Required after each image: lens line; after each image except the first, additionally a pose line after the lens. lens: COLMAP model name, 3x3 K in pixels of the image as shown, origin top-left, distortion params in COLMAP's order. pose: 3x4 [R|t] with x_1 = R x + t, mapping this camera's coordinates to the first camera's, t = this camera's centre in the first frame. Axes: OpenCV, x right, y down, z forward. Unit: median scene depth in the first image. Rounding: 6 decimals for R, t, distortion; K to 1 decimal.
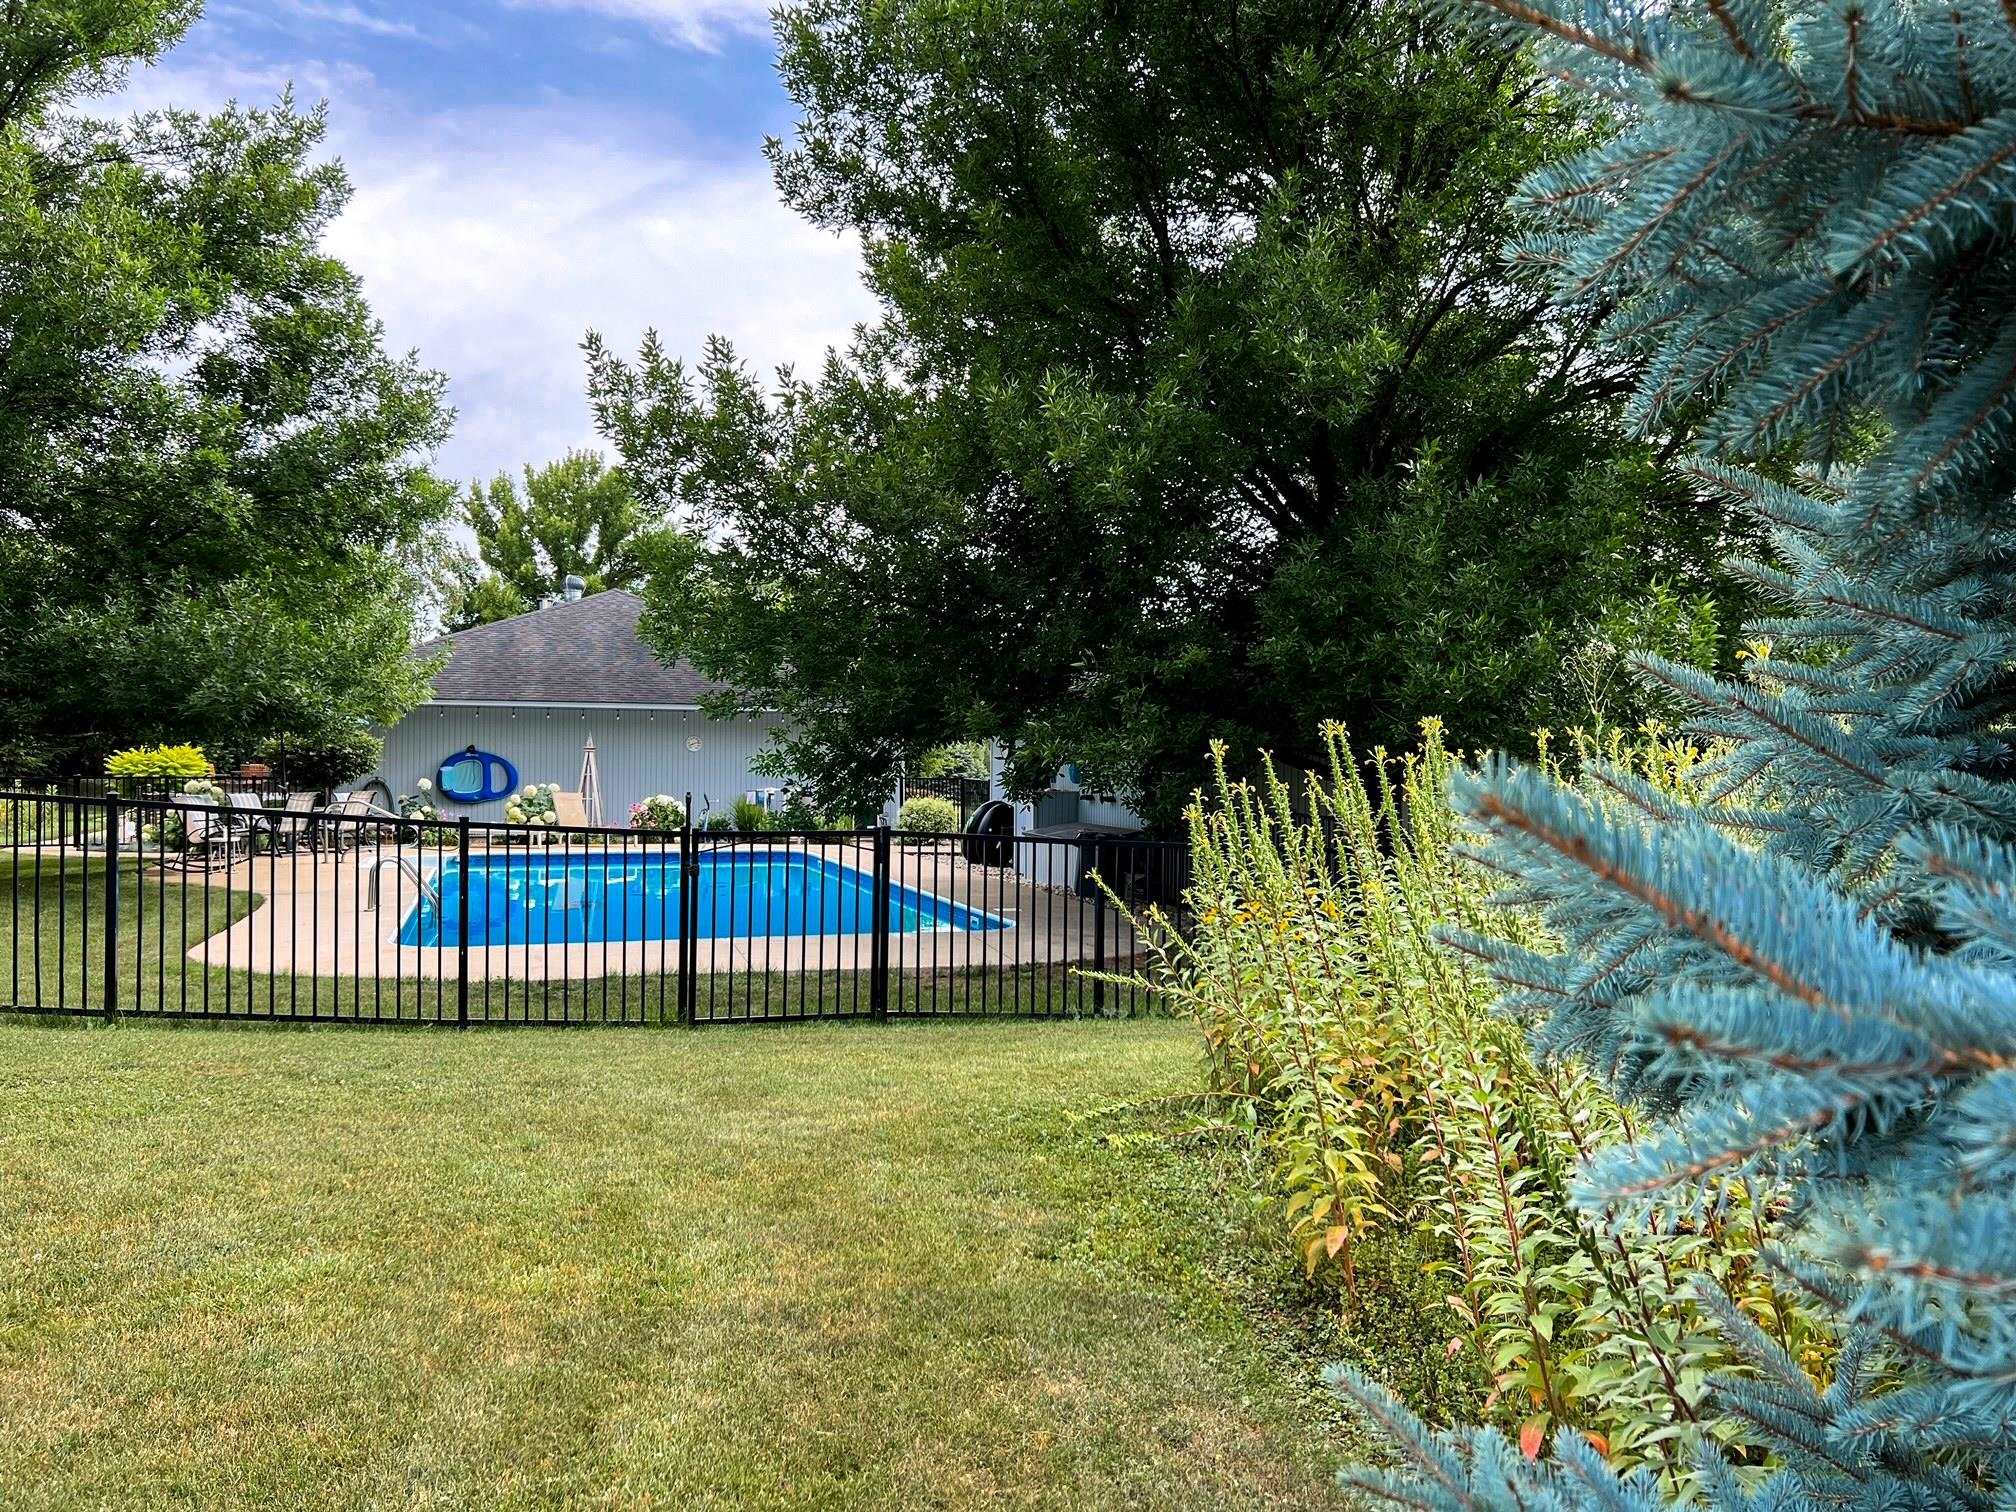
lens RADIAL K [[1316.1, 0, 1008.0], [0, 1316.1, 756.0], [0, 0, 1]] dist [-0.005490, -0.090001]
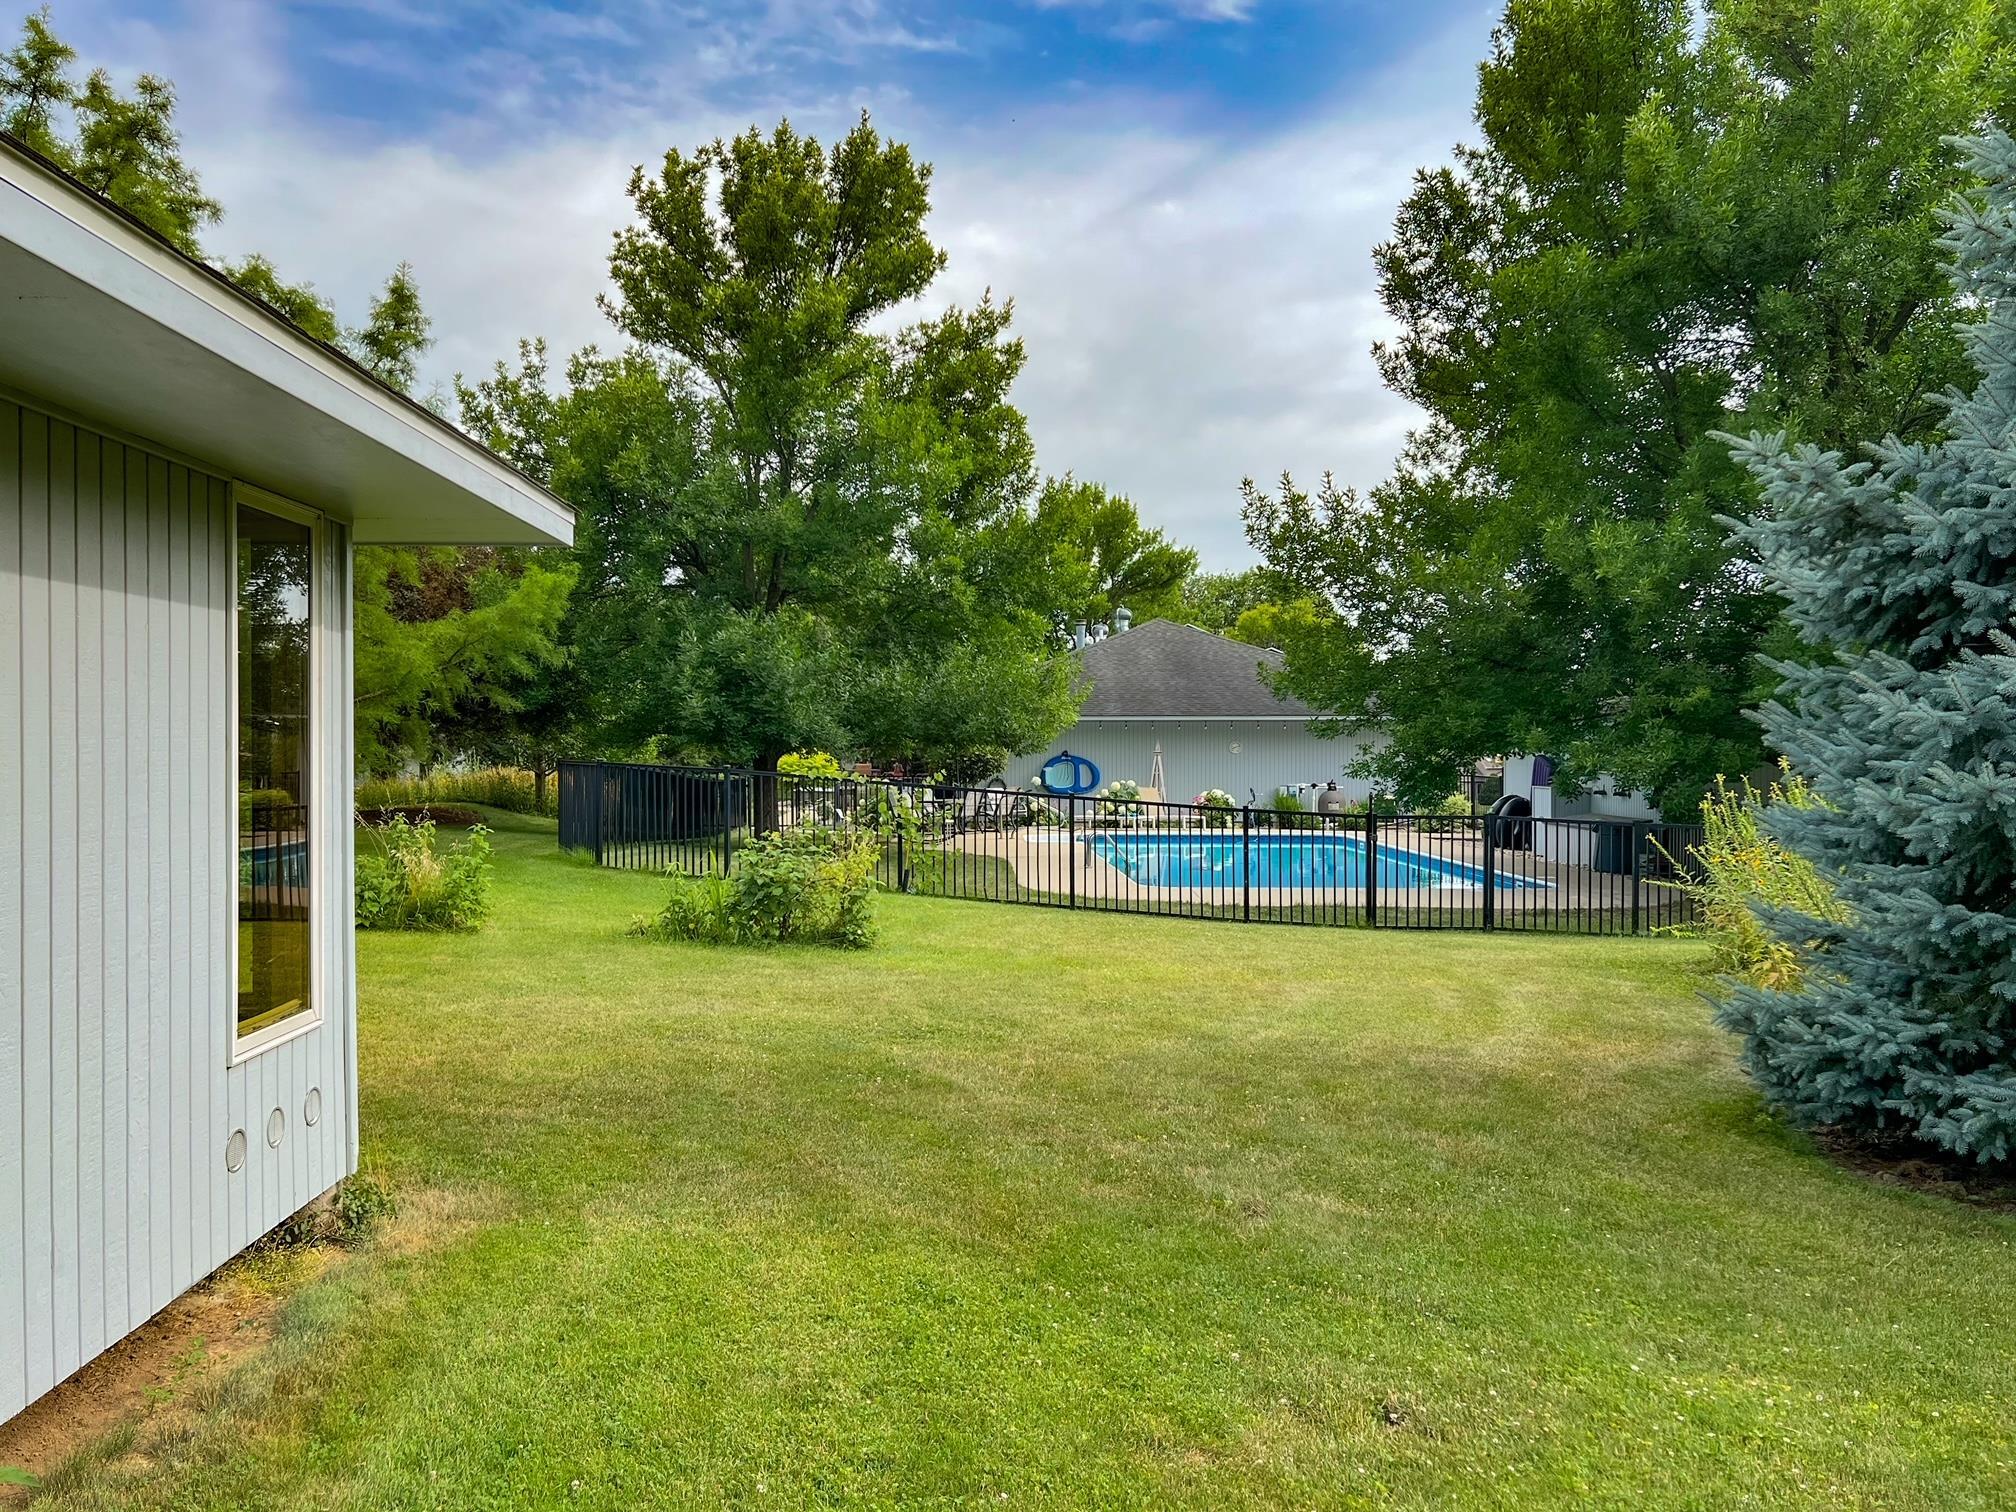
lens RADIAL K [[1316.1, 0, 1008.0], [0, 1316.1, 756.0], [0, 0, 1]] dist [-0.005490, -0.090001]
pose [[0.943481, -0.006602, -0.331362, -0.071567], [0.008644, 0.999952, 0.004691, -0.017621], [0.331315, -0.007290, 0.943492, -0.430019]]
